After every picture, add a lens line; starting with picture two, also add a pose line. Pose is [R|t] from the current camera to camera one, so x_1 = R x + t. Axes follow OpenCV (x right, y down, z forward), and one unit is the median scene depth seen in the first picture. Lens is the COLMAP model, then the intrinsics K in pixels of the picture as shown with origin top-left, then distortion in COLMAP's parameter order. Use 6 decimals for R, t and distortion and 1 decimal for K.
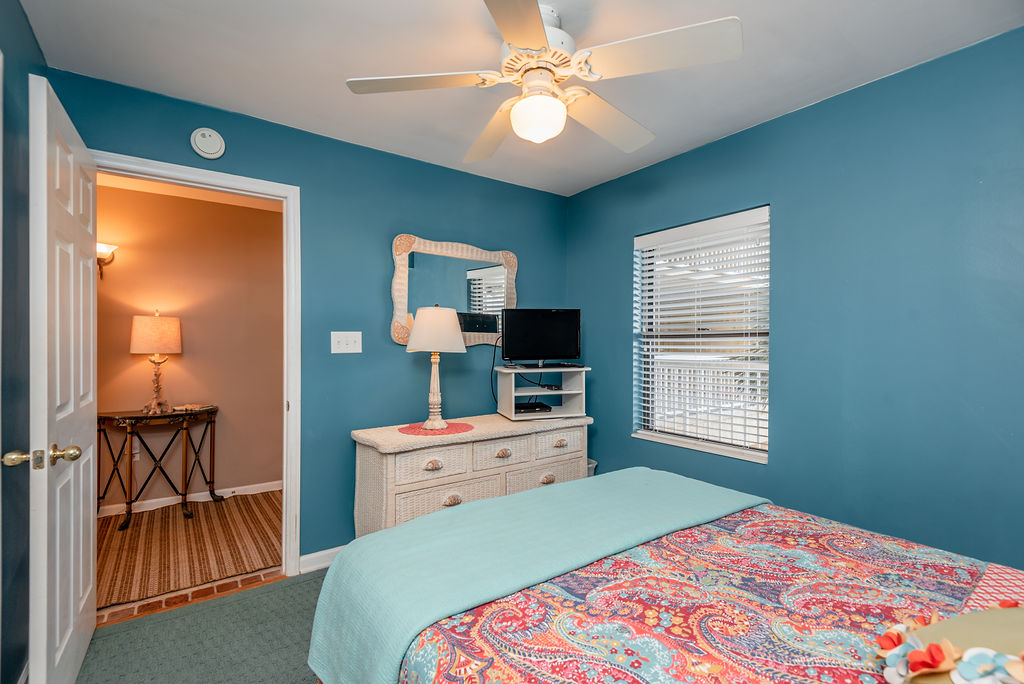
lens RADIAL K [[477.3, 0, 512.8], [0, 477.3, 343.3], [0, 0, 1]] dist [0.020484, -0.011128]
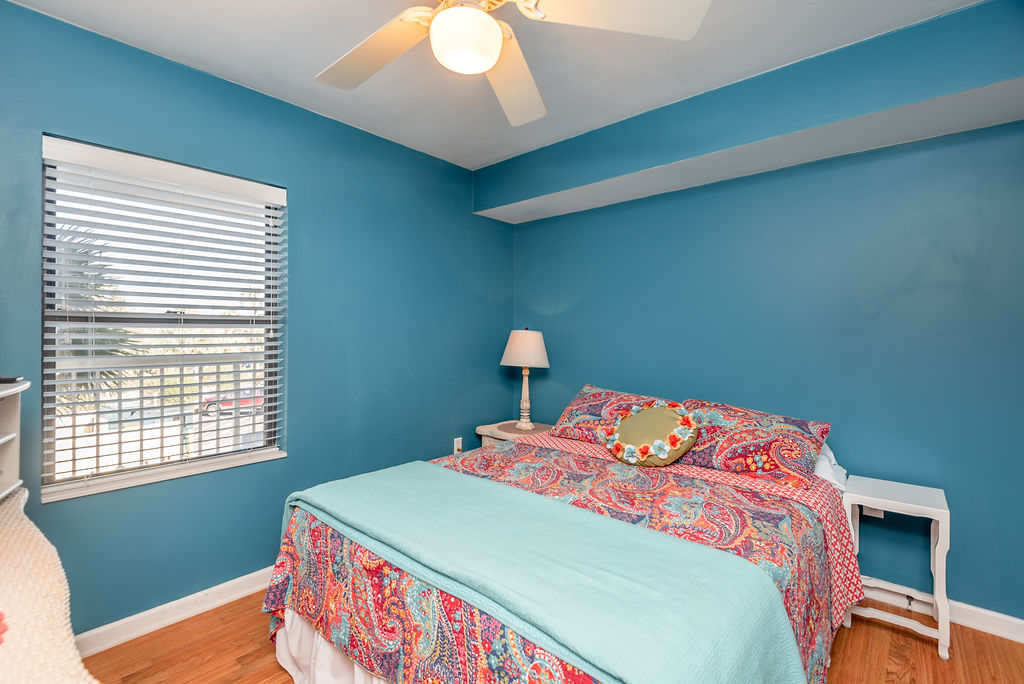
lens RADIAL K [[477.3, 0, 512.4], [0, 477.3, 339.7], [0, 0, 1]] dist [0.020484, -0.011128]
pose [[-0.230330, -0.013965, 0.973012, -1.086273], [0.002781, 0.999883, 0.015009, 0.009488], [-0.973109, 0.006163, -0.230265, 1.673145]]
